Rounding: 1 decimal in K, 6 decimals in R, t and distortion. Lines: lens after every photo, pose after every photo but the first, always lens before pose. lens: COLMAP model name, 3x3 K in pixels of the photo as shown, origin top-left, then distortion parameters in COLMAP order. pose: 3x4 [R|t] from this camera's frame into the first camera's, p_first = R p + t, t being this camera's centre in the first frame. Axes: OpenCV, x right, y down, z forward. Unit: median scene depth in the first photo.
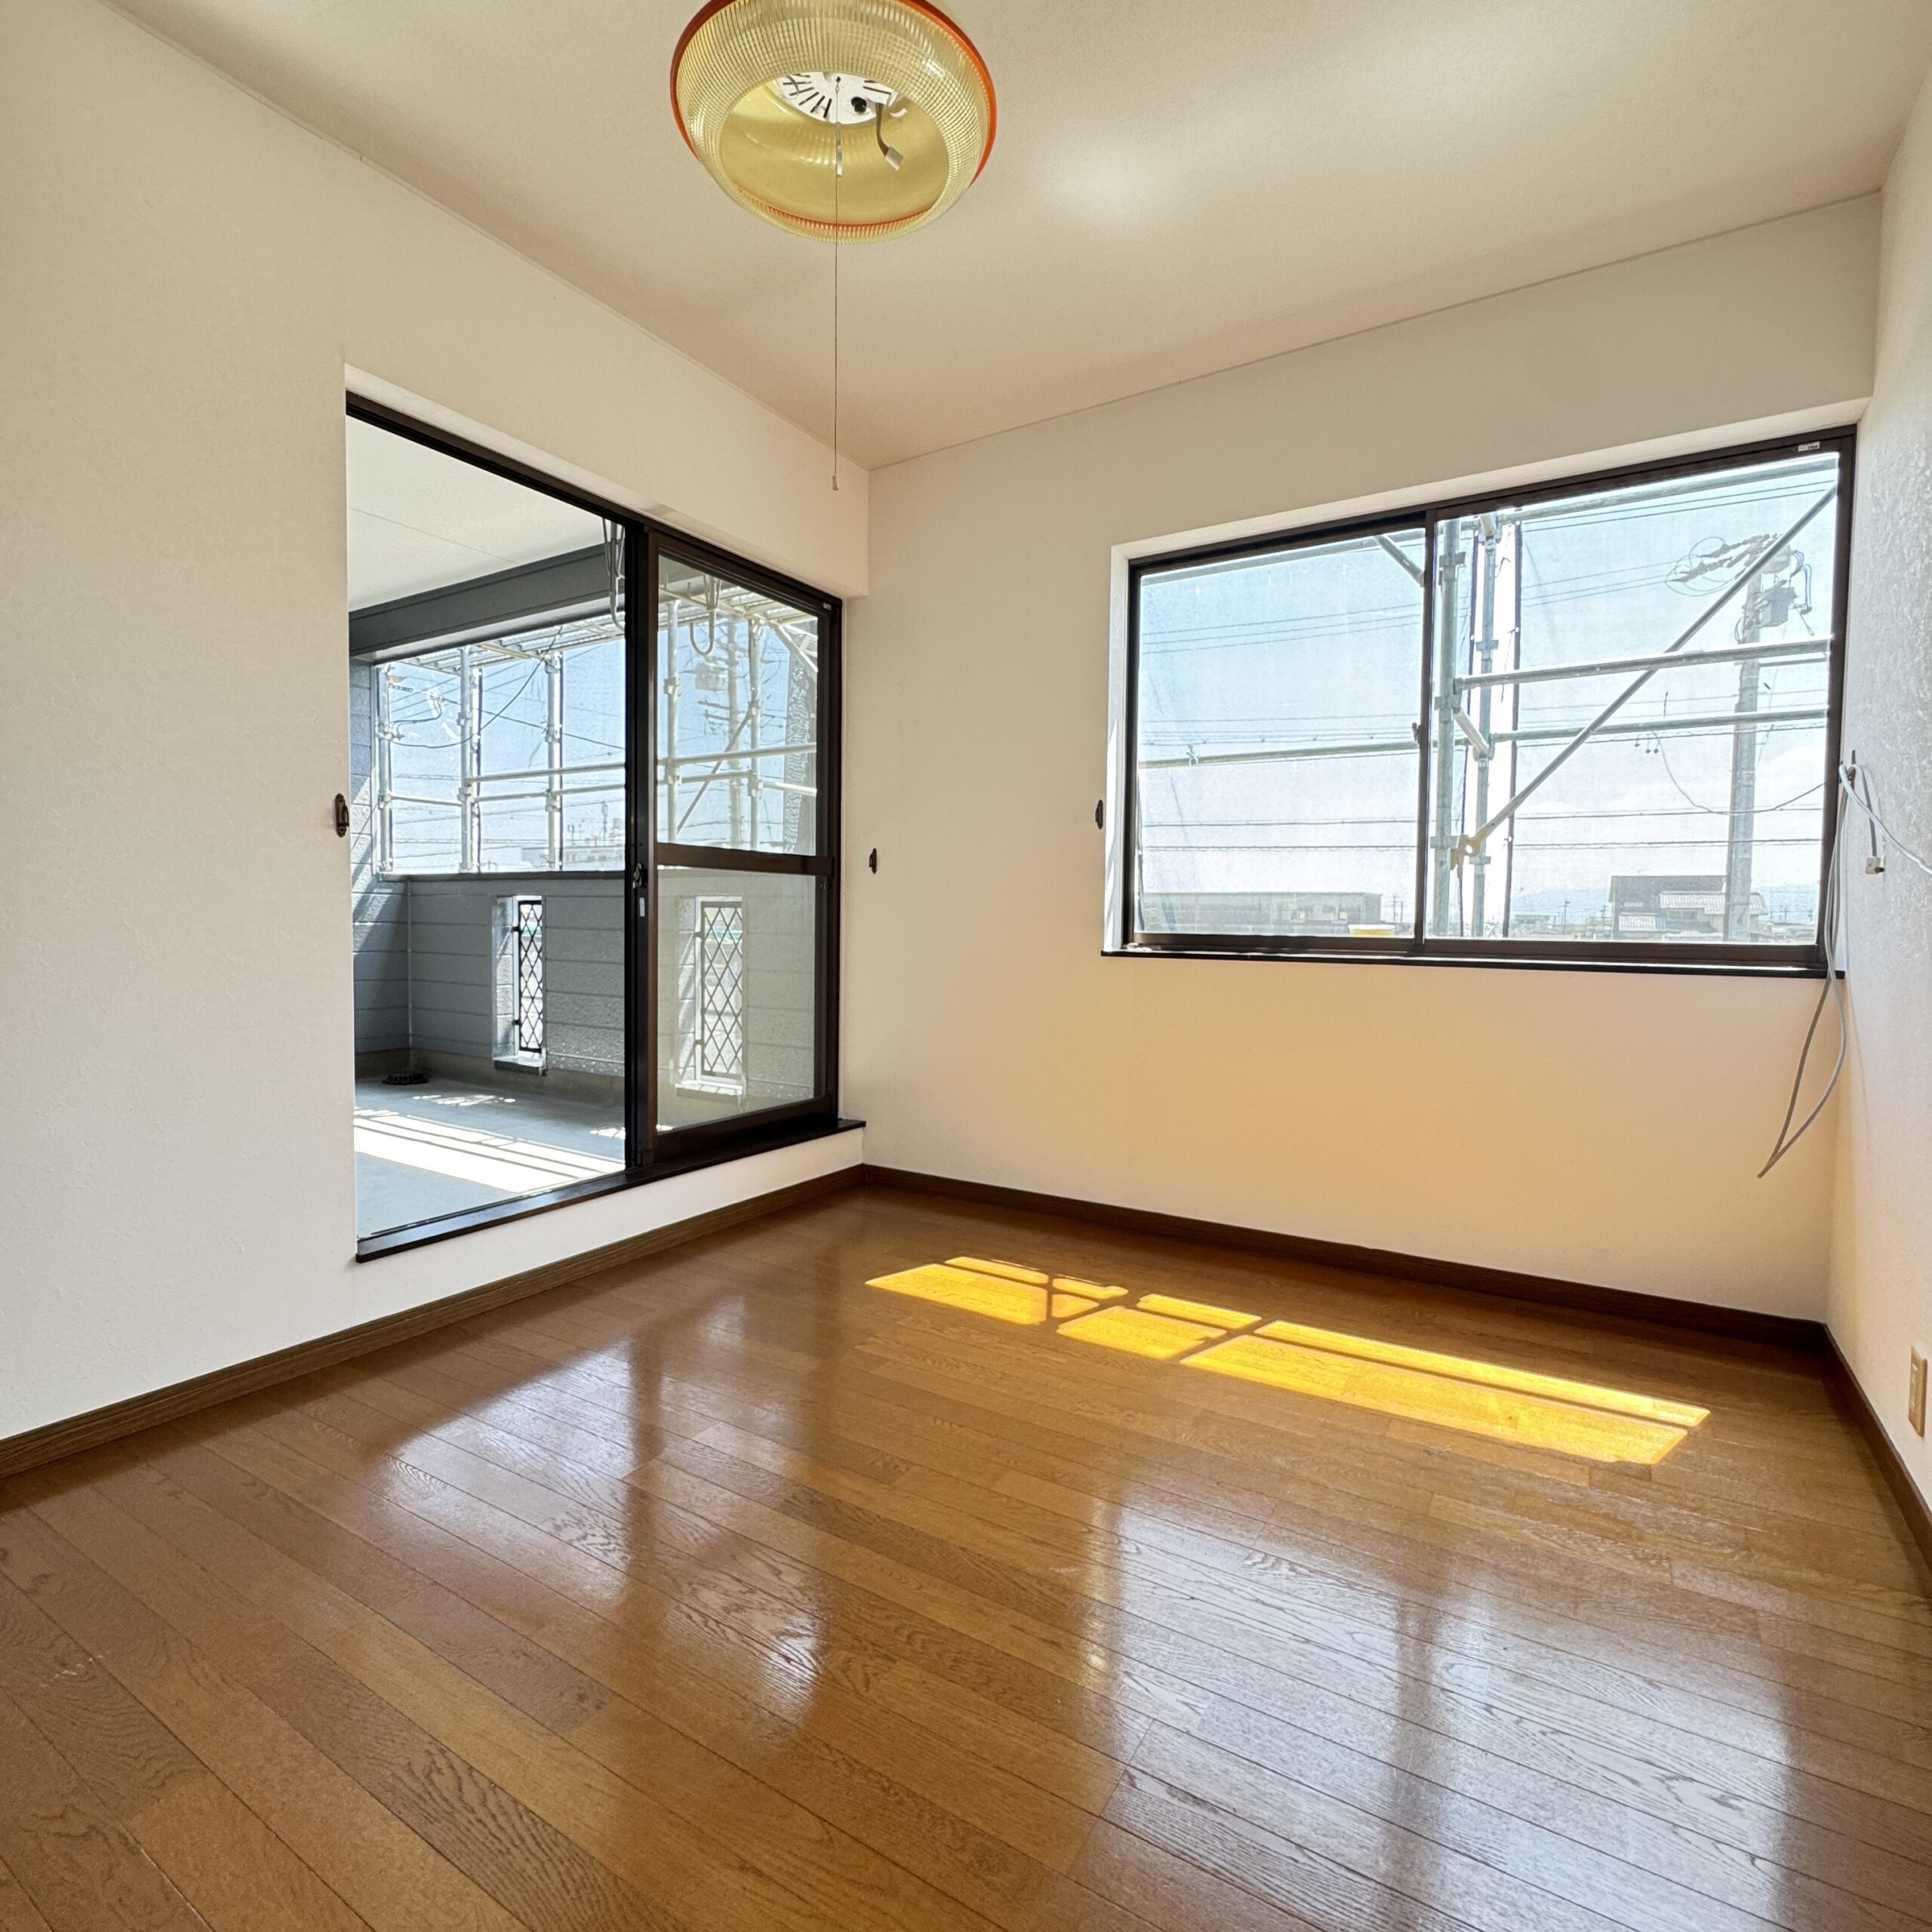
lens RADIAL K [[1030.3, 0, 963.7], [0, 1030.3, 965.9], [0, 0, 1]] dist [-0.000041, -0.001609]
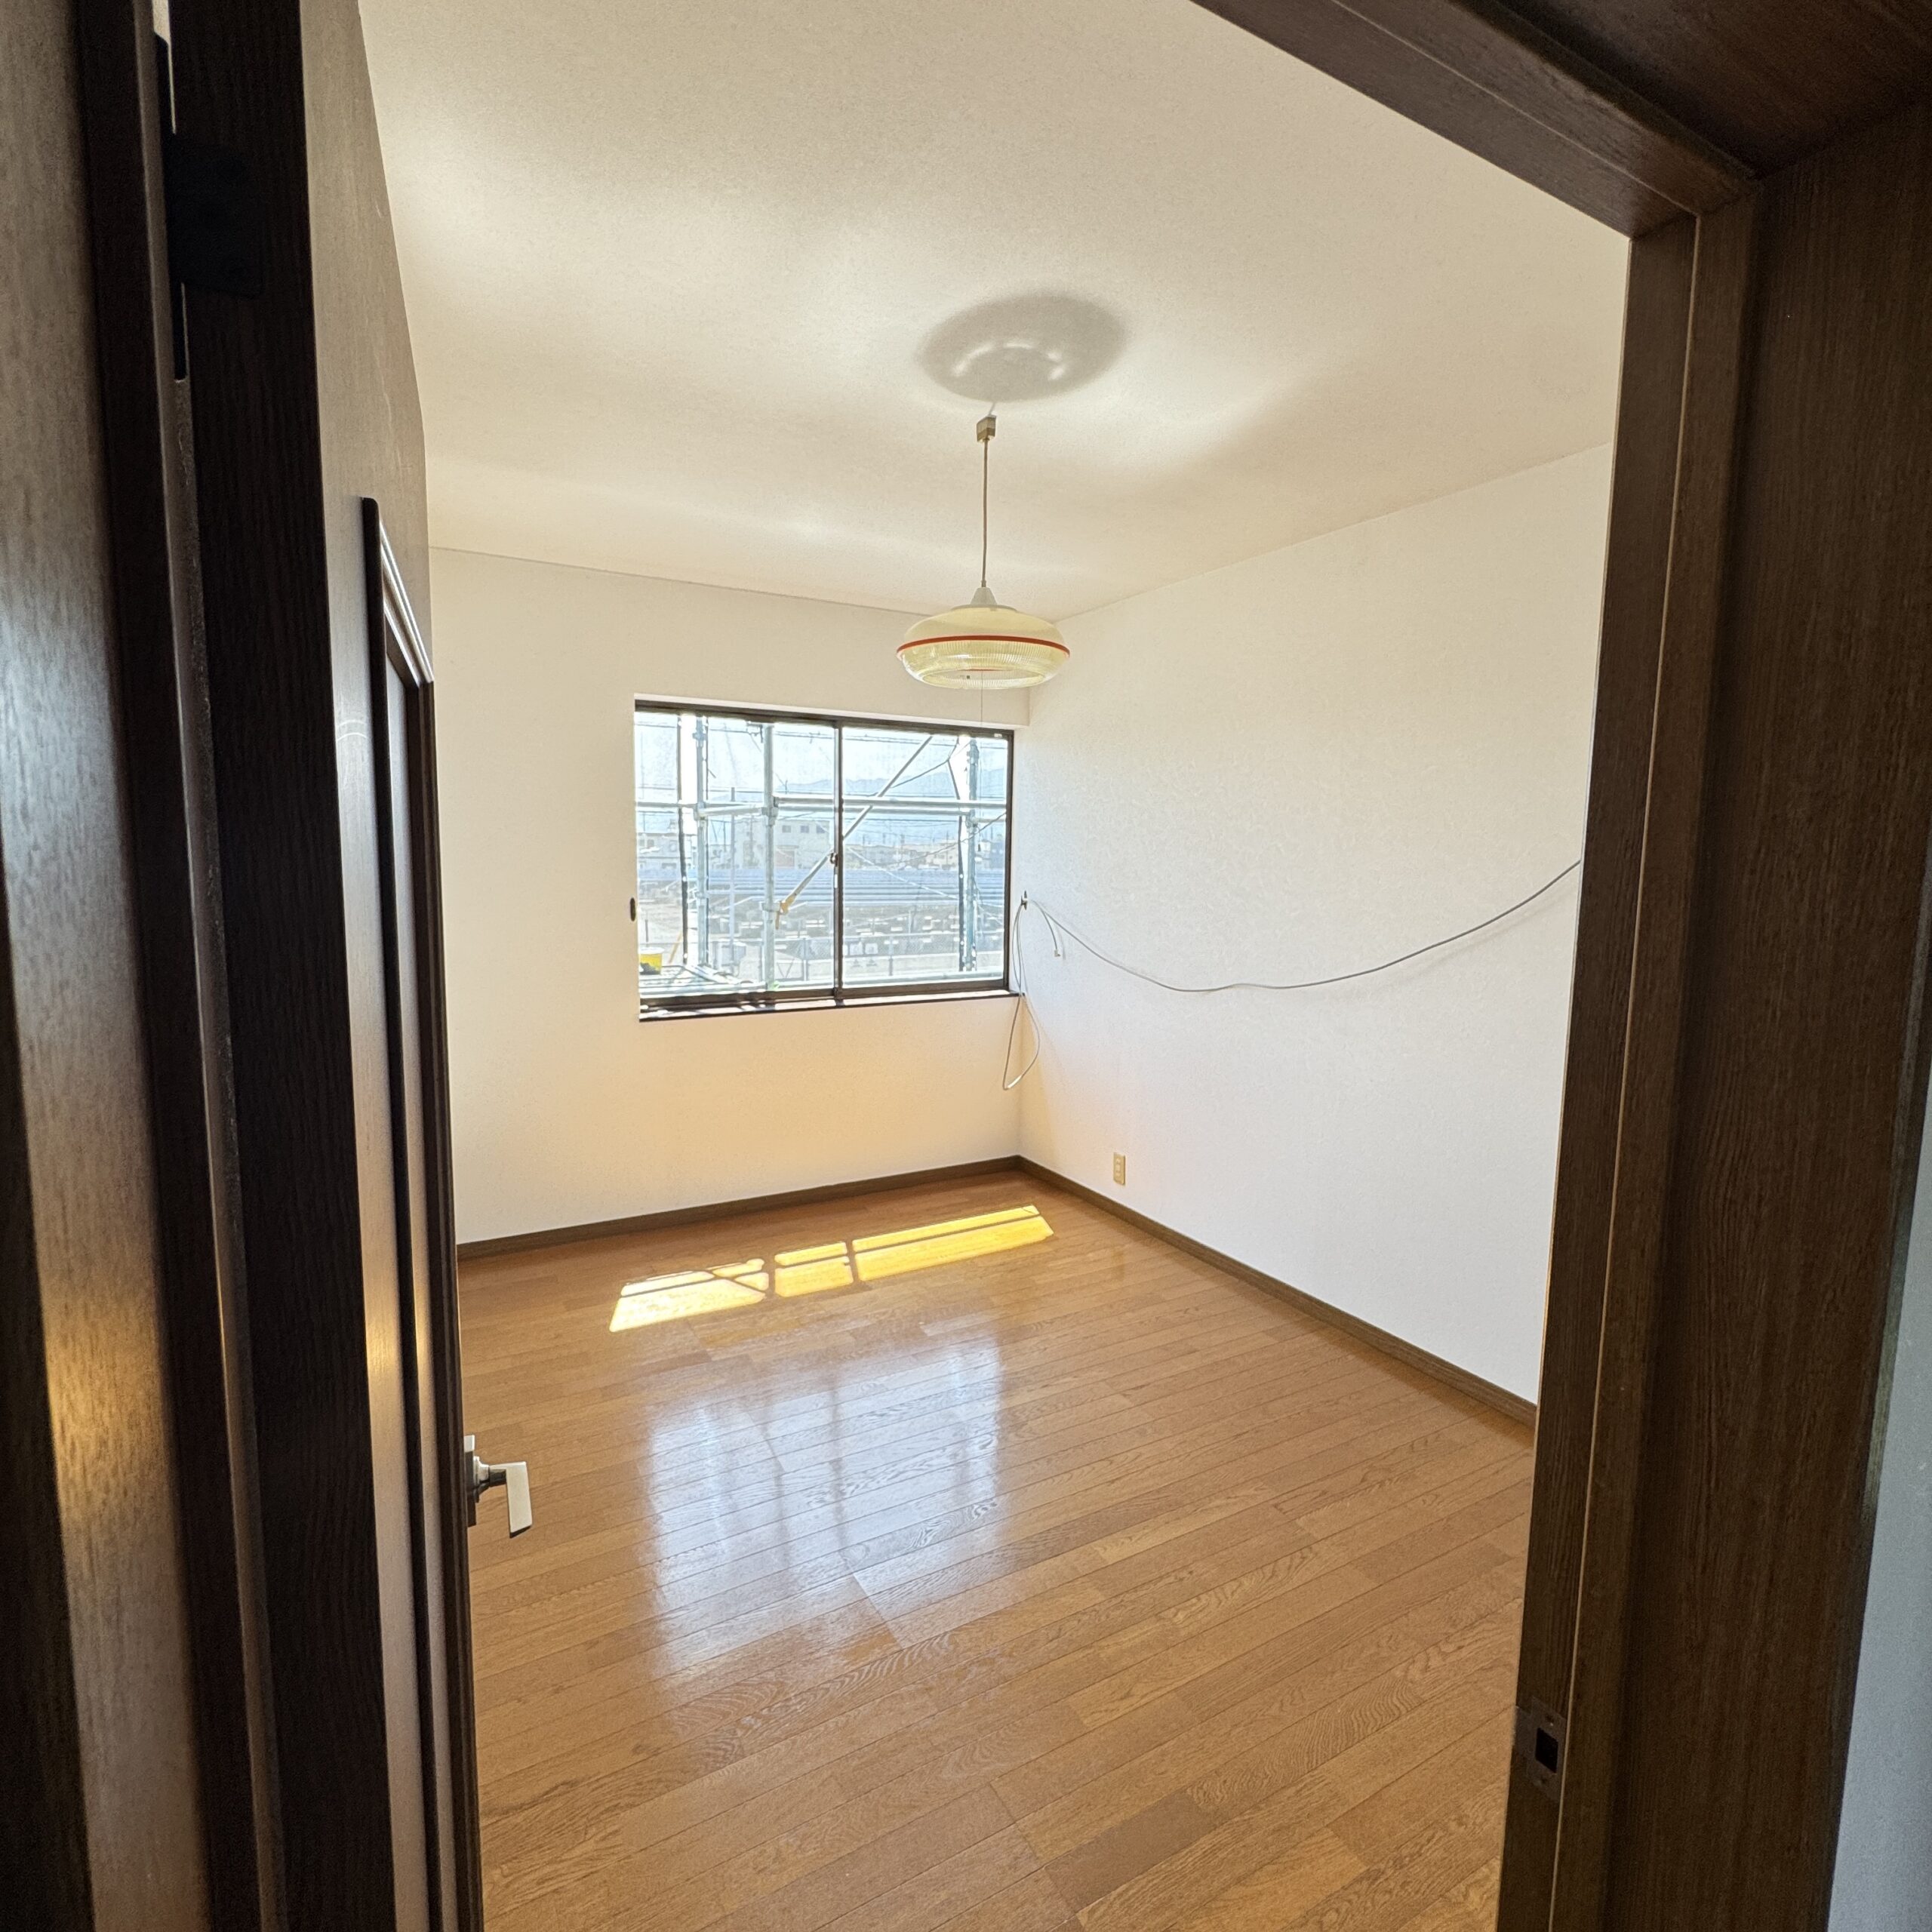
lens RADIAL K [[1030.3, 0, 957.4], [0, 1030.3, 964.9], [0, 0, 1]] dist [-0.000041, -0.001609]
pose [[0.473173, -0.095323, 0.875797, -0.966016], [0.030923, 0.995313, 0.091625, -0.224829], [-0.880427, -0.016273, 0.473903, 0.089121]]
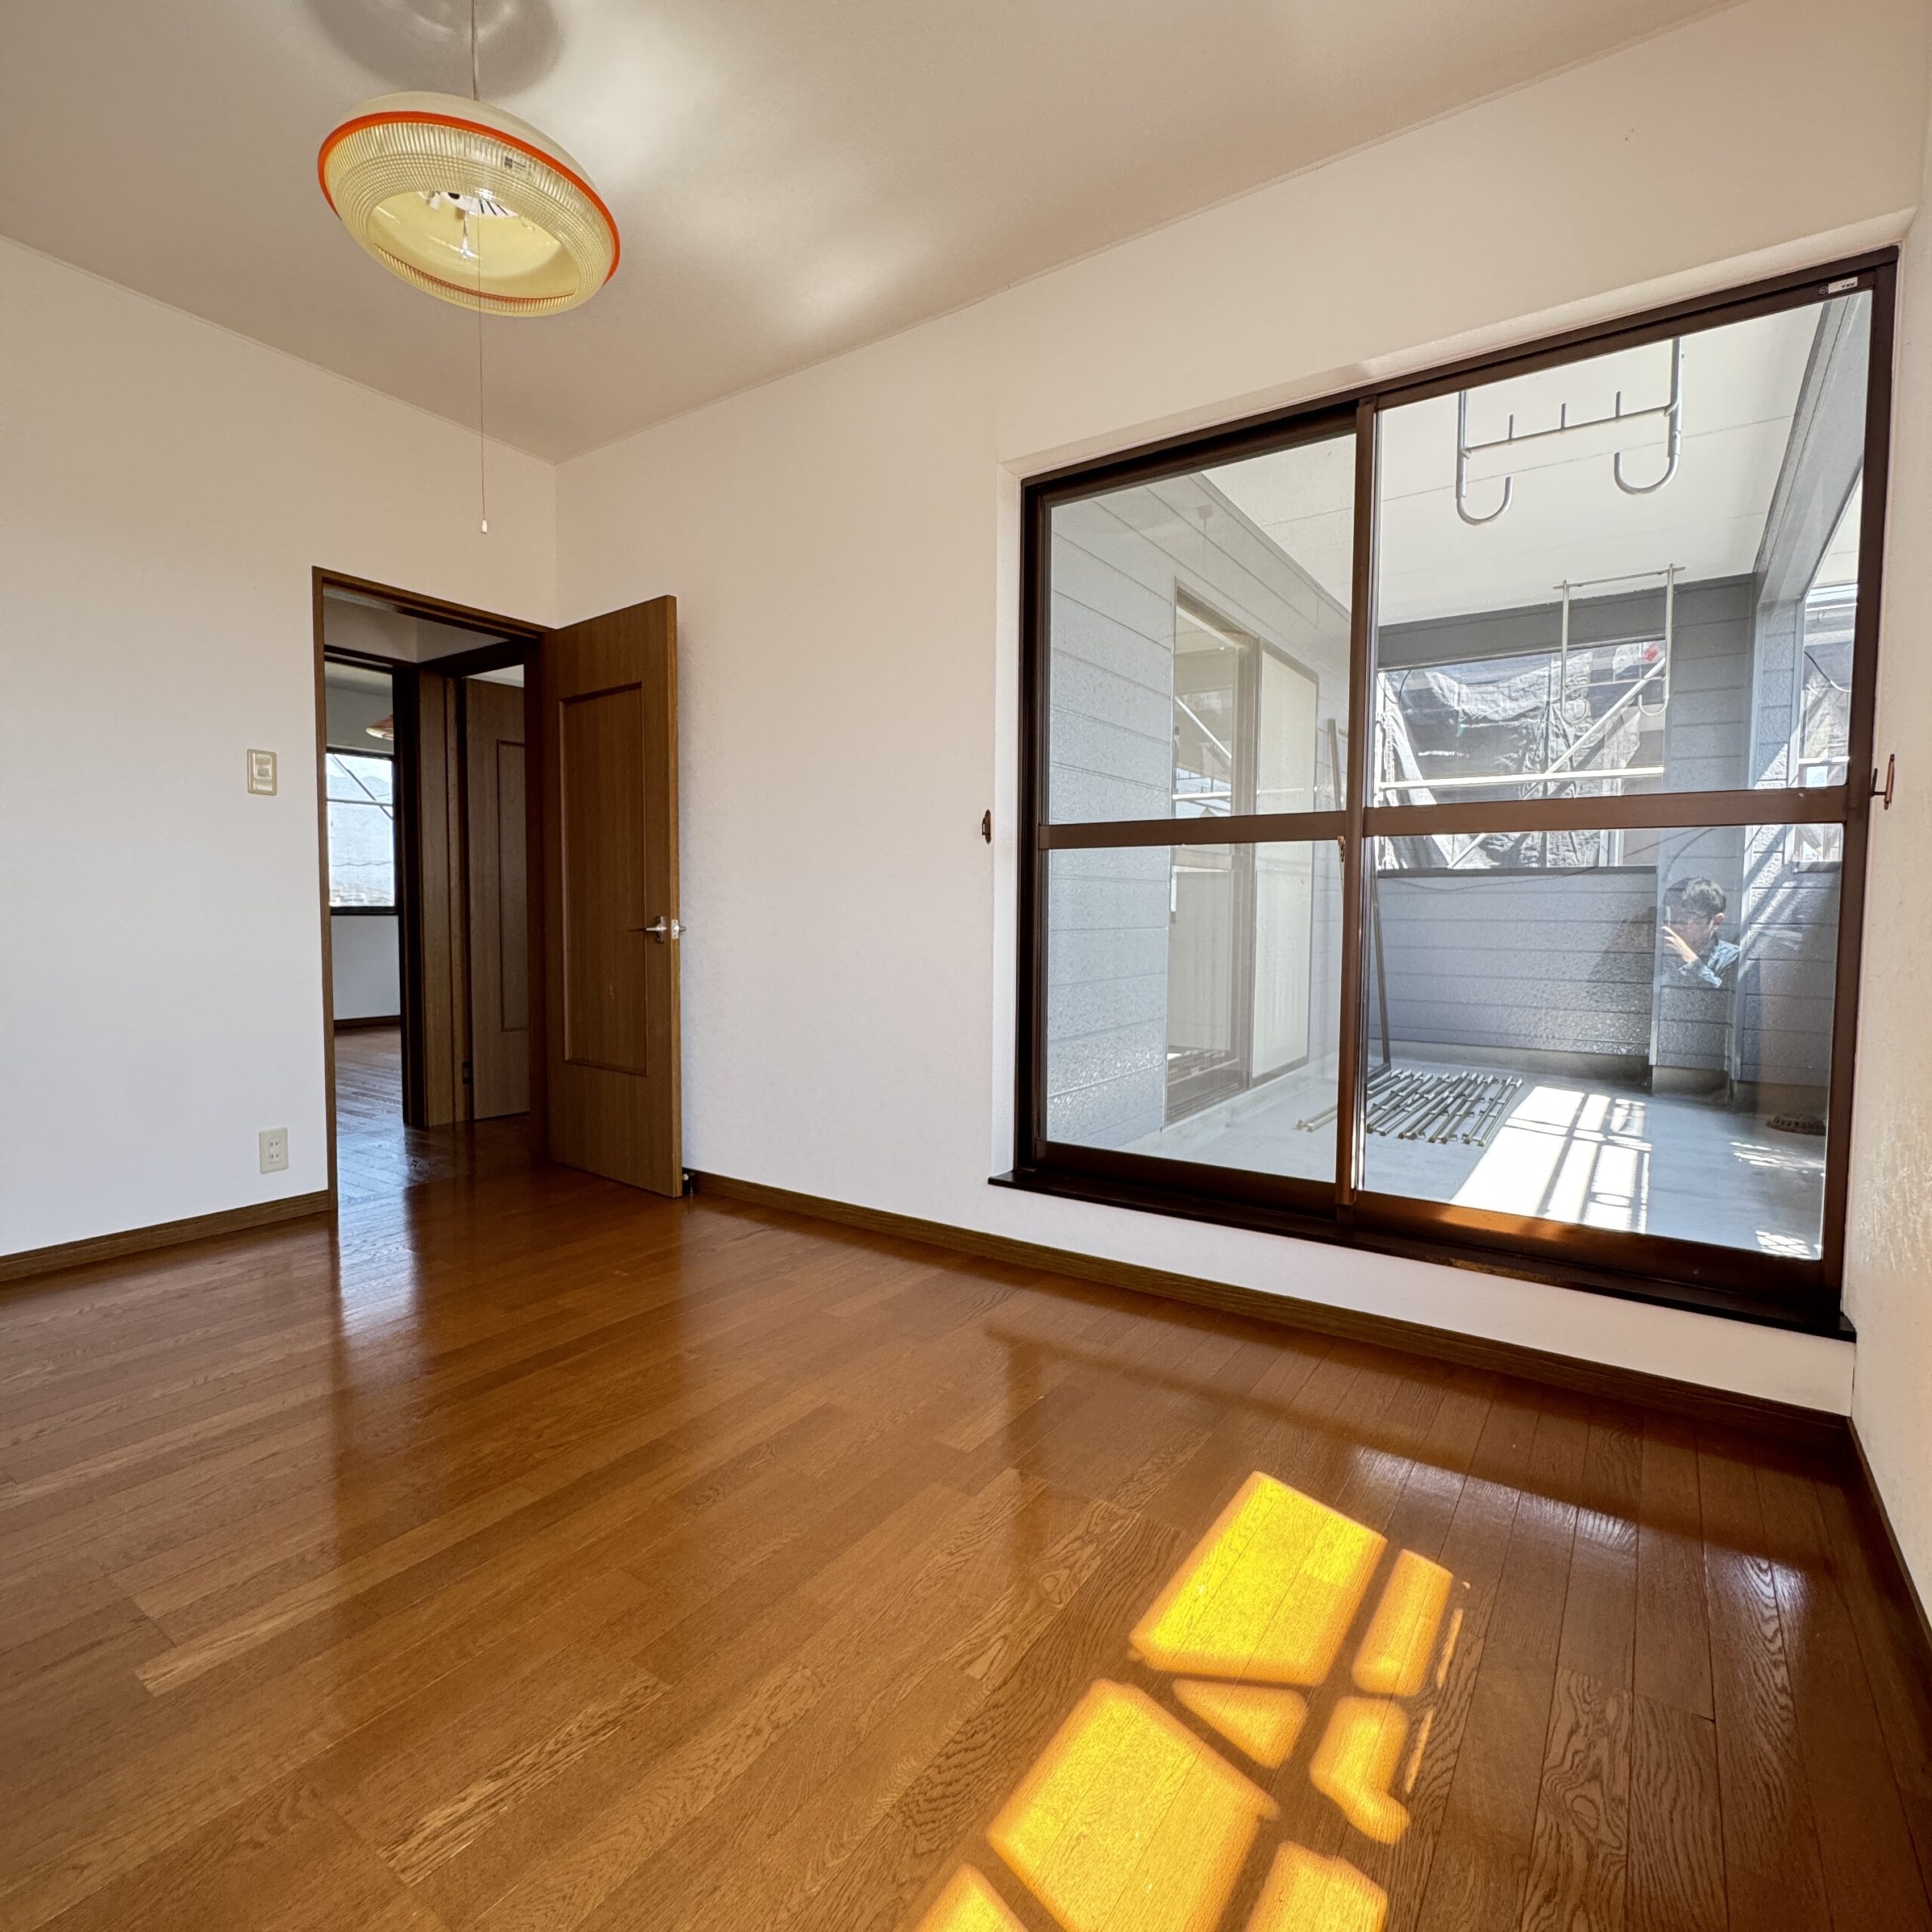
lens RADIAL K [[1030.3, 0, 972.0], [0, 1030.3, 966.4], [0, 0, 1]] dist [-0.000041, -0.001609]
pose [[-0.029282, 0.046374, -0.998495, 0.567488], [-0.053247, 0.997433, 0.047886, -0.030472], [0.998152, 0.054569, -0.026738, 0.867660]]
